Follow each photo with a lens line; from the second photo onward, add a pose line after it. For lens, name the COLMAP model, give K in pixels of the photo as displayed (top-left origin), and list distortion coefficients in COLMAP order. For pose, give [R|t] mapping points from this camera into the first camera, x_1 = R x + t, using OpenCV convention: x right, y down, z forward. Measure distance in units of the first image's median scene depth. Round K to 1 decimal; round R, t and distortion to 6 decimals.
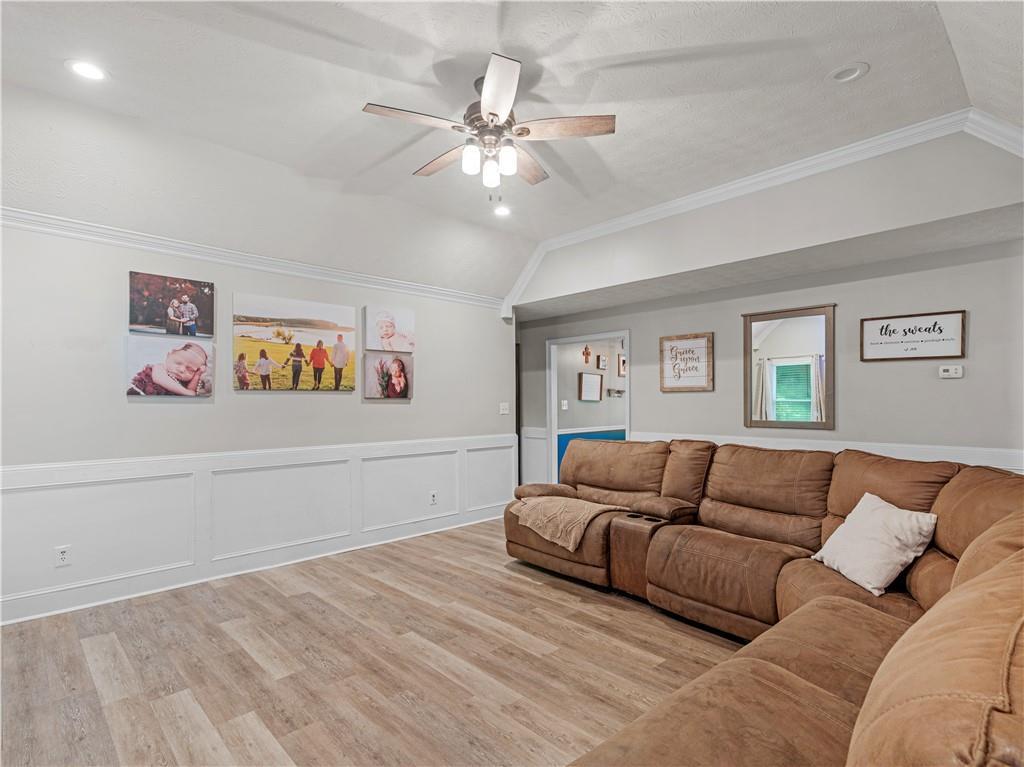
lens RADIAL K [[540.8, 0, 514.0], [0, 540.8, 400.7], [0, 0, 1]] dist [0.022353, 0.000210]
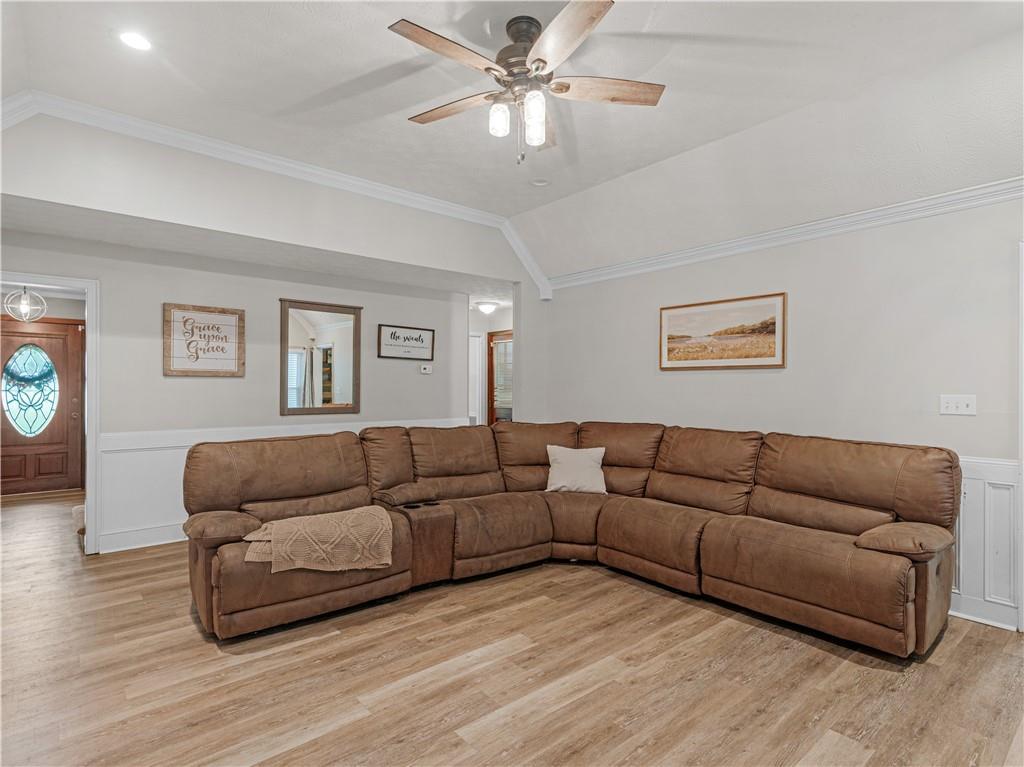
lens RADIAL K [[539.3, 0, 513.5], [0, 539.3, 392.7], [0, 0, 1]] dist [0.019416, 0.000419]
pose [[0.041520, -0.004157, 0.999129, -0.646242], [-0.004005, 0.999983, 0.004327, 0.003006], [-0.999130, -0.004182, 0.041502, 0.683969]]
